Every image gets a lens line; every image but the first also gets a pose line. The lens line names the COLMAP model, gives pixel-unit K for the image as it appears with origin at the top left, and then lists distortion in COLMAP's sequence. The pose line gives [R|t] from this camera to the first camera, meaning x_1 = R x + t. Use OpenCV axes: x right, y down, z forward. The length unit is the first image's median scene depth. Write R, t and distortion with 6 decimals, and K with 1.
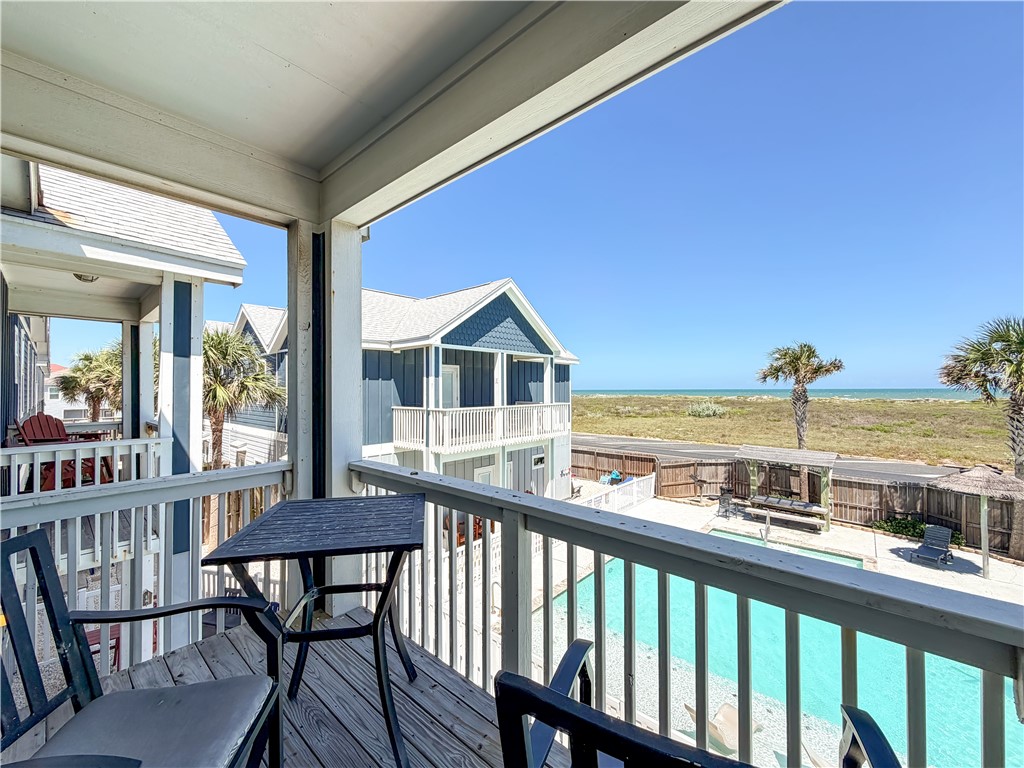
lens RADIAL K [[413.6, 0, 506.2], [0, 413.6, 386.7], [0, 0, 1]] dist [-0.000074, -0.000021]
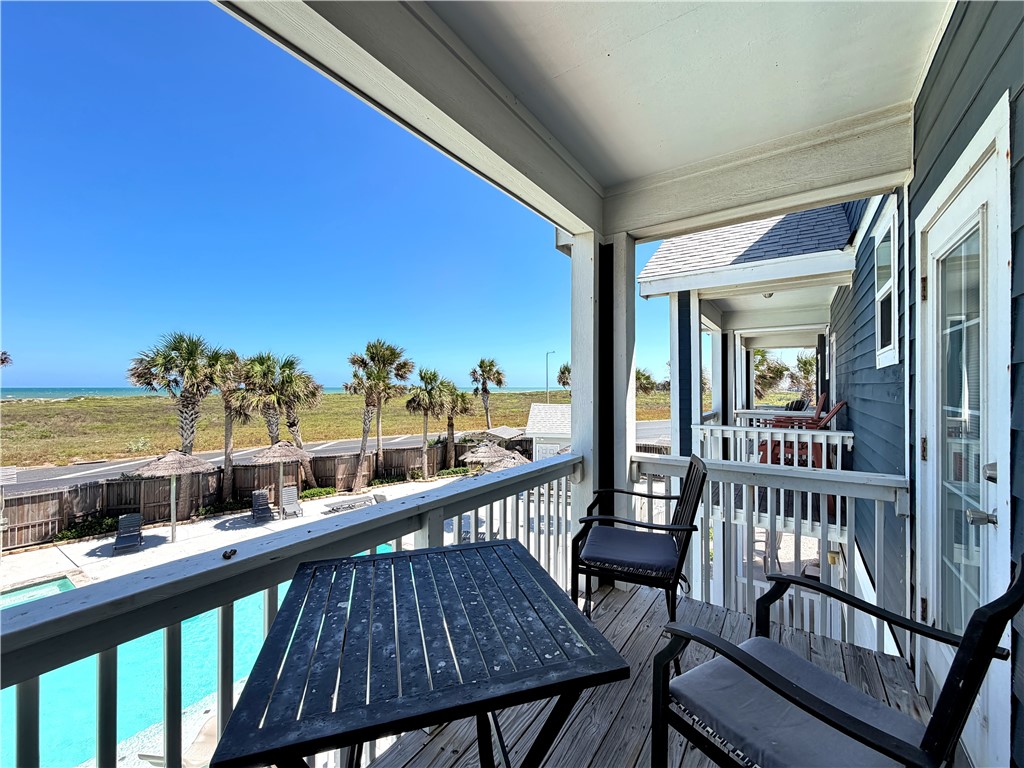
lens RADIAL K [[413.6, 0, 507.6], [0, 413.6, 386.1], [0, 0, 1]] dist [-0.000074, -0.000021]
pose [[-0.131889, 0.006204, 0.991245, -0.162893], [-0.006222, 0.999956, -0.007086, 0.001327], [-0.991245, -0.007102, -0.131844, 0.155816]]
